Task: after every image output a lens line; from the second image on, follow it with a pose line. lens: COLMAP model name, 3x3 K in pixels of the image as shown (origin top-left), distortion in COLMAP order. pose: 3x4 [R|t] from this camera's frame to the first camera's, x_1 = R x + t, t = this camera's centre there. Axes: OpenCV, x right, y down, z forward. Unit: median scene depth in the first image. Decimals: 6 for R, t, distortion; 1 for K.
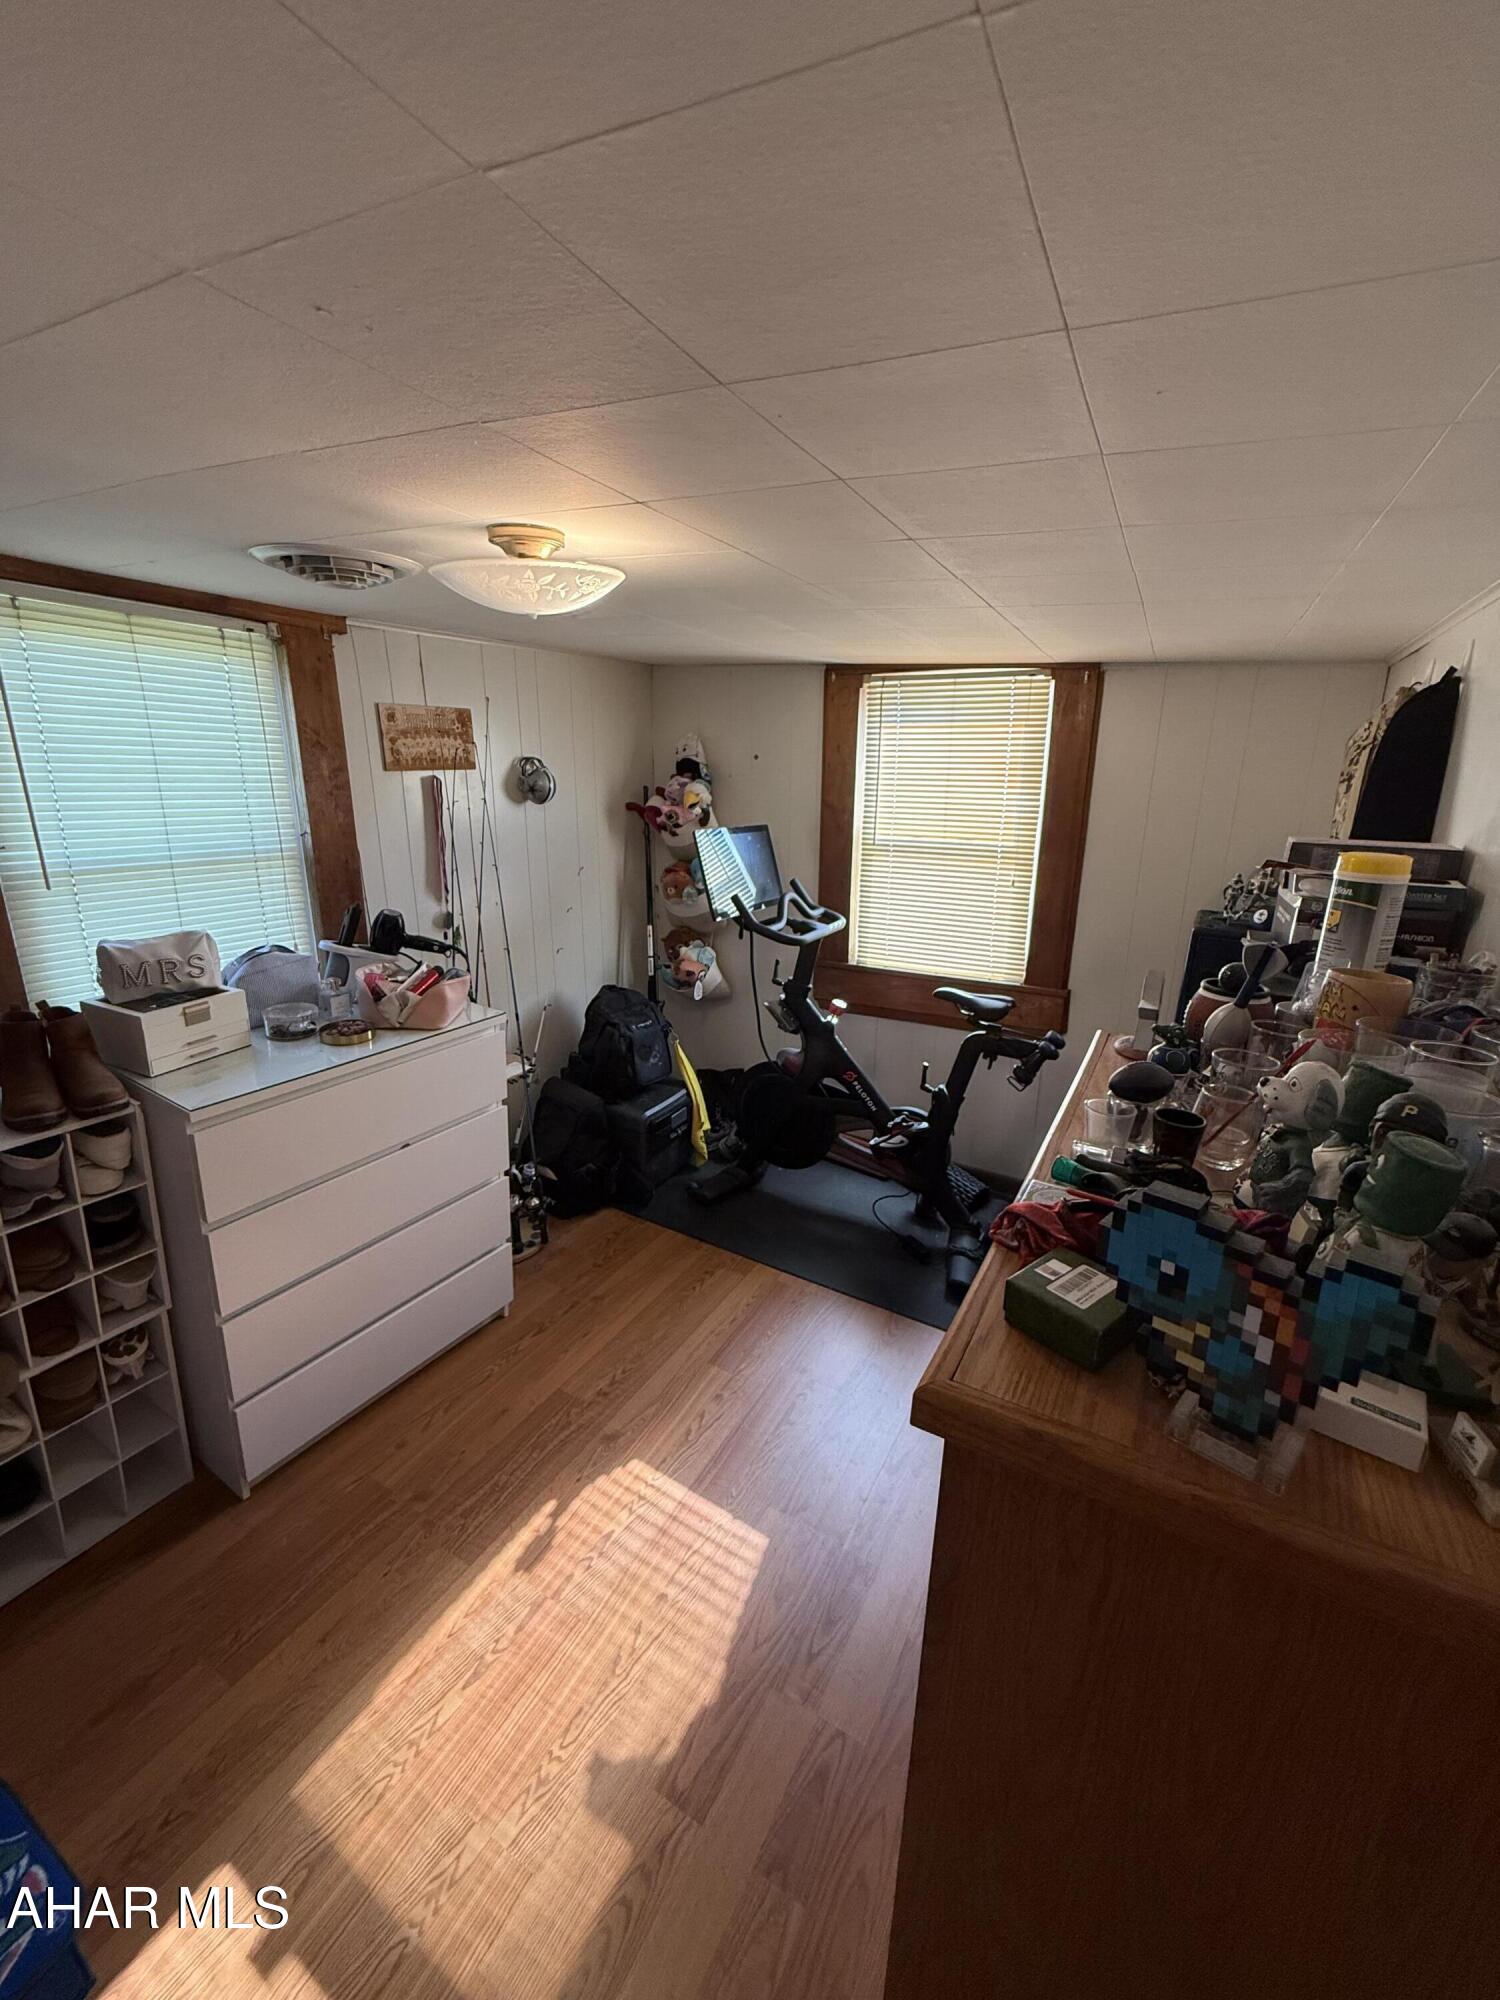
lens RADIAL K [[801.1, 0, 753.5], [0, 801.1, 983.3], [0, 0, 1]] dist [-0.002192, -0.000580]
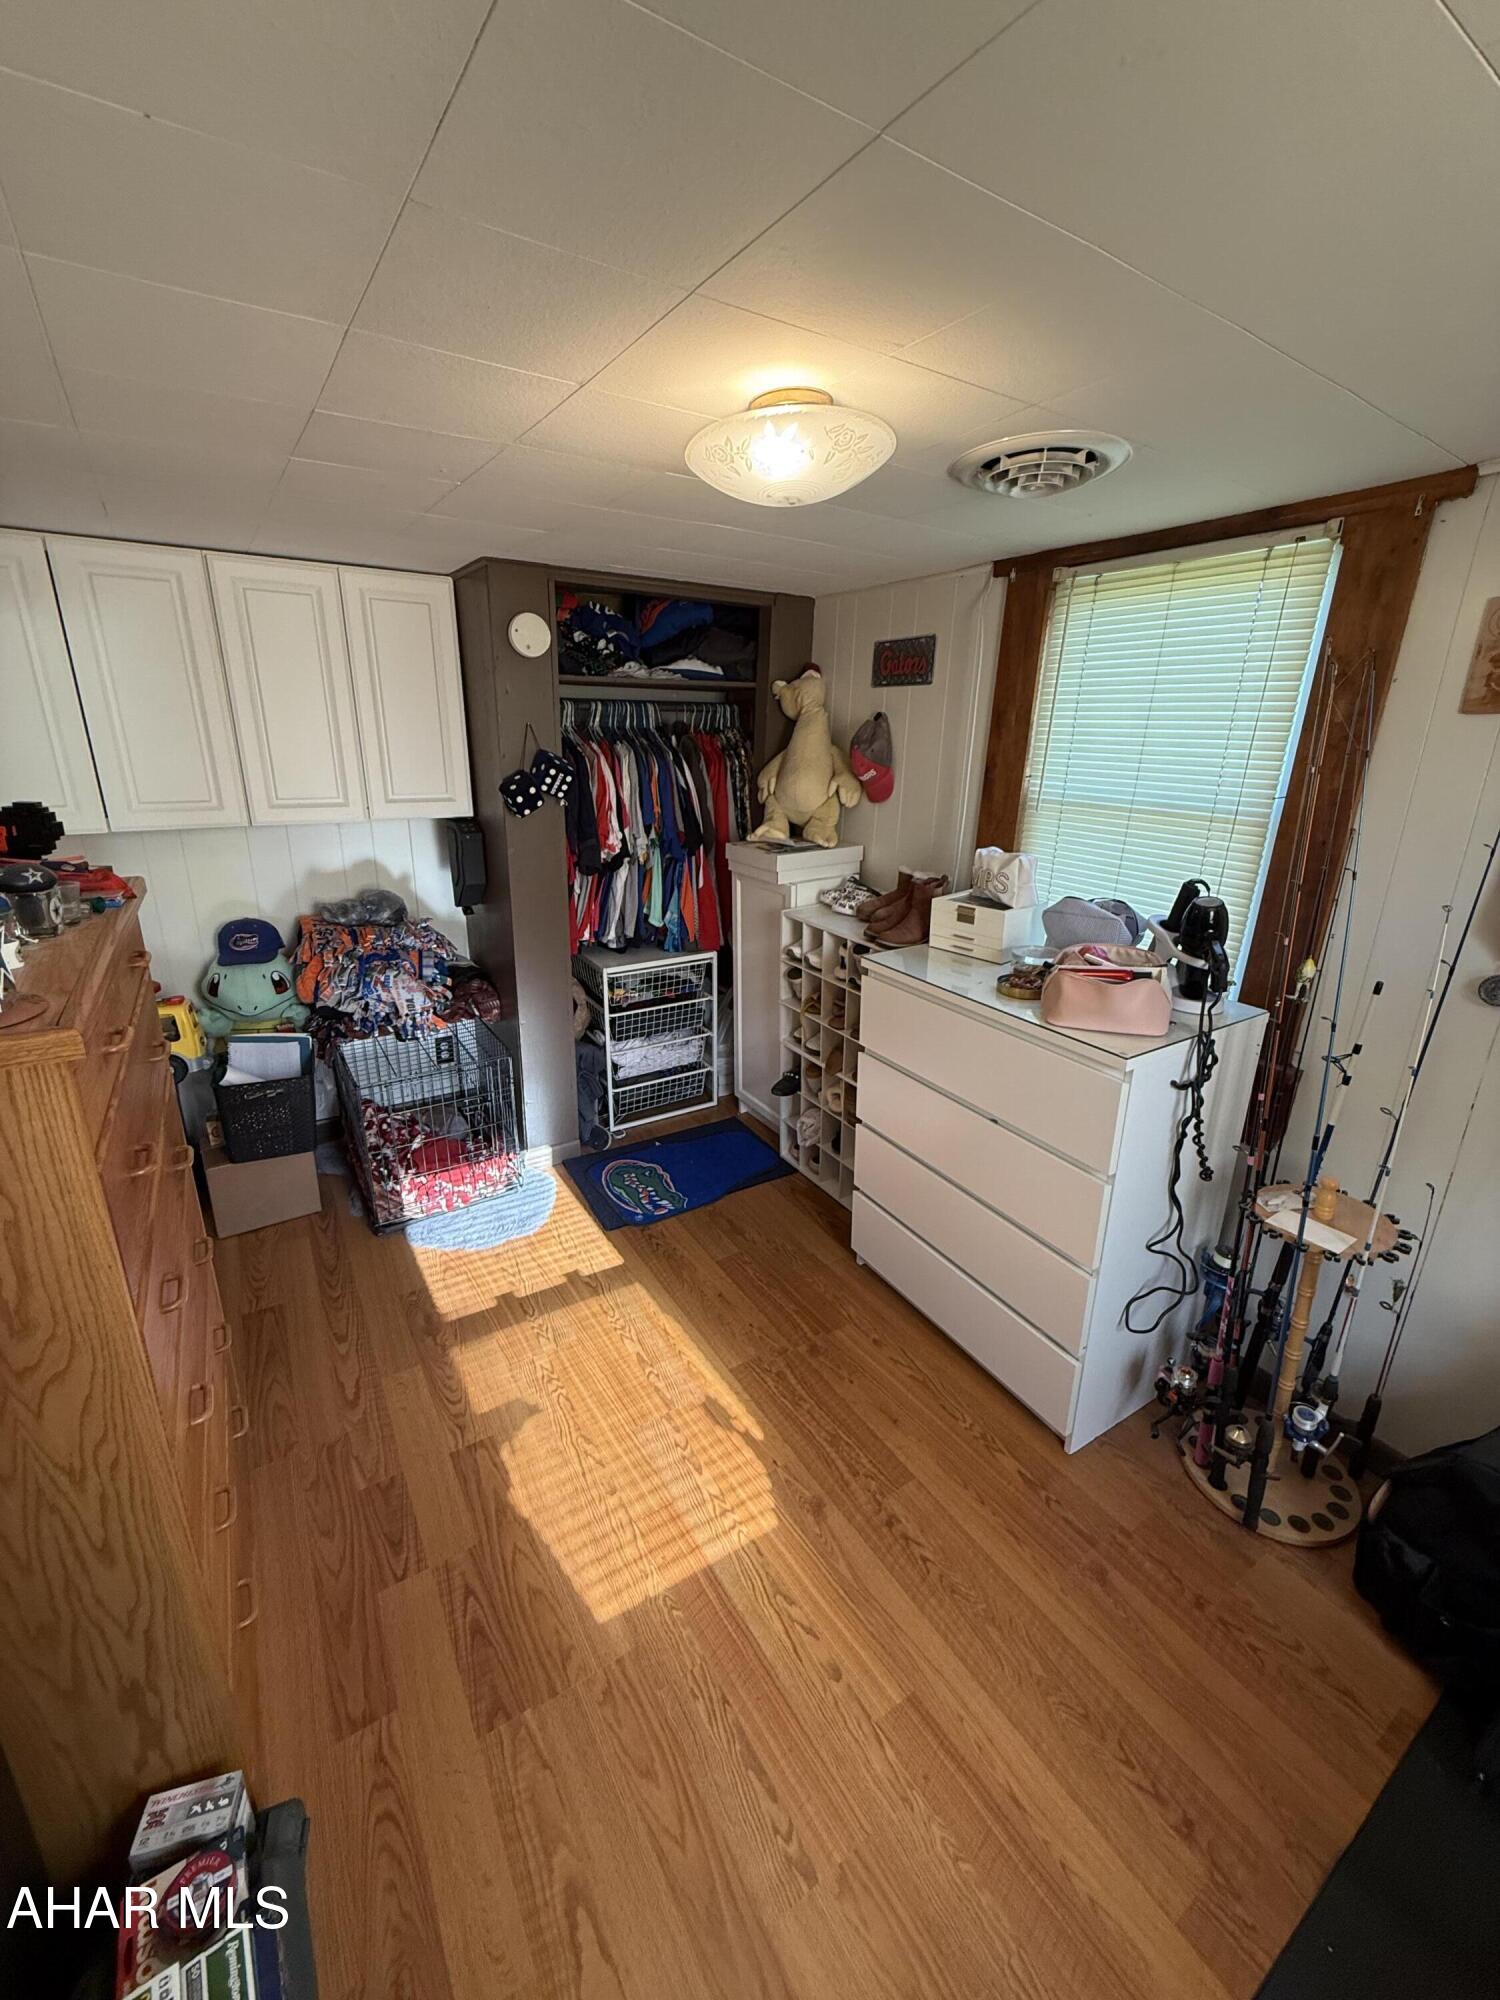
lens RADIAL K [[801.1, 0, 757.2], [0, 801.1, 999.5], [0, 0, 1]] dist [-0.002192, -0.000580]
pose [[-0.465732, 0.236913, -0.852623, 0.489465], [-0.273606, 0.877736, 0.393343, -0.228479], [0.841566, 0.416475, -0.343969, 1.152783]]
